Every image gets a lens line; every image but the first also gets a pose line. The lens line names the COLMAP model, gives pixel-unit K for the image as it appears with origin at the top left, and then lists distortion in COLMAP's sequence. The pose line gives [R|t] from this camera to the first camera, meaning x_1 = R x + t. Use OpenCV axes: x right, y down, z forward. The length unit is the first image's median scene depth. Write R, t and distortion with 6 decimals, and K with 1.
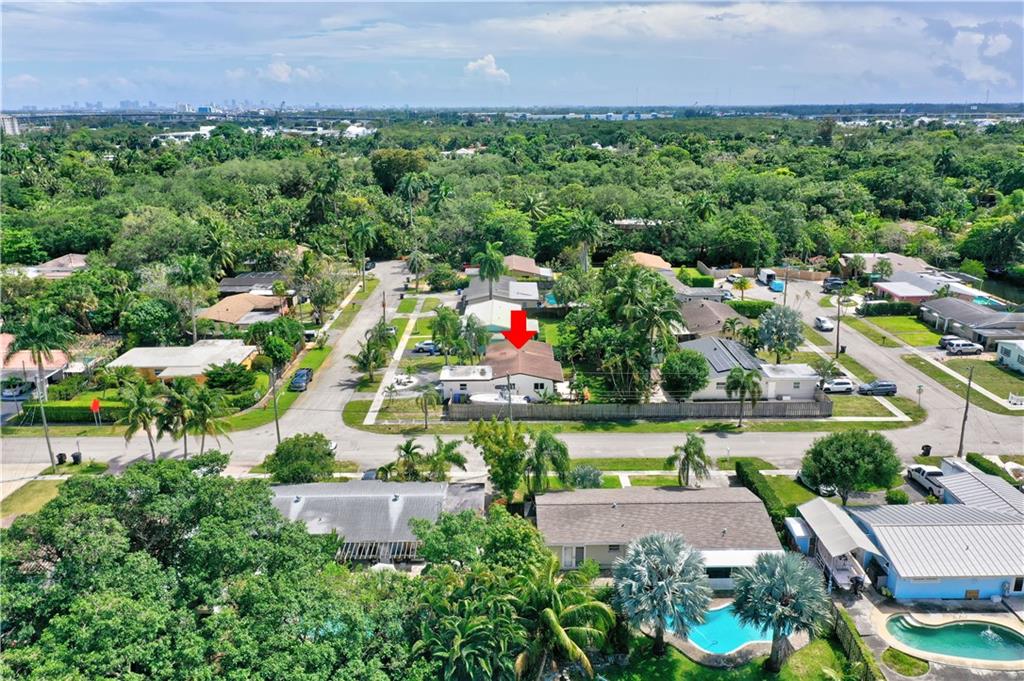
lens RADIAL K [[811.7, 0, 512.0], [0, 811.7, 340.5], [0, 0, 1]] dist [-0.001234, -0.003227]
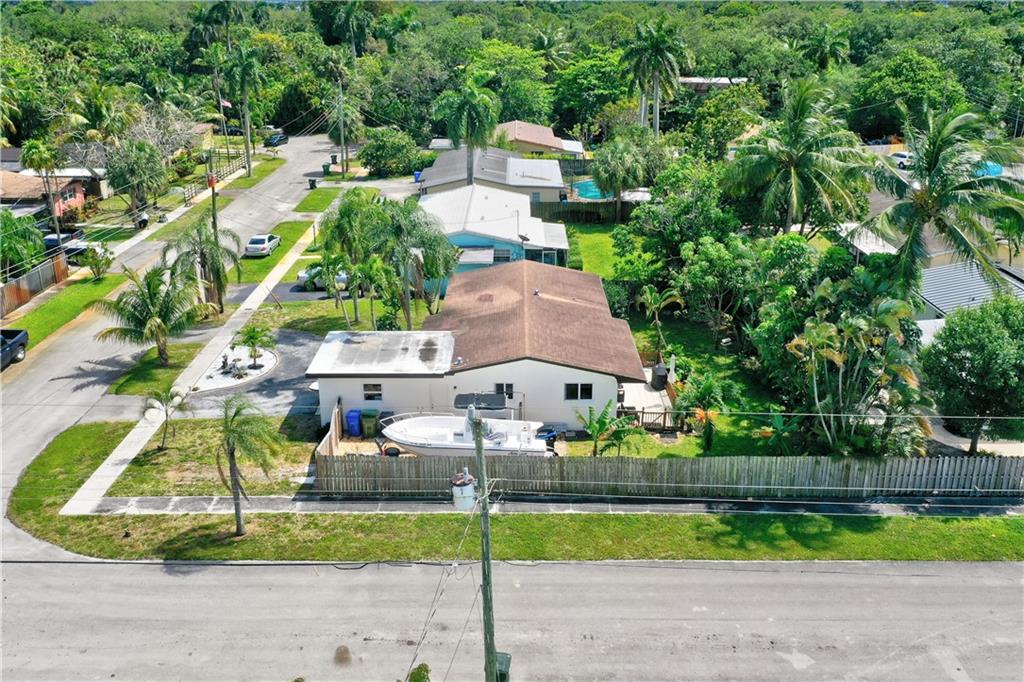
lens RADIAL K [[811.7, 0, 512.0], [0, 811.7, 341.0], [0, 0, 1]] dist [-0.001234, -0.003227]
pose [[0.999953, 0.007903, -0.005546, 0.003791], [-0.007359, 0.995720, 0.092133, -0.000167], [0.006250, -0.092087, 0.995731, 0.489394]]
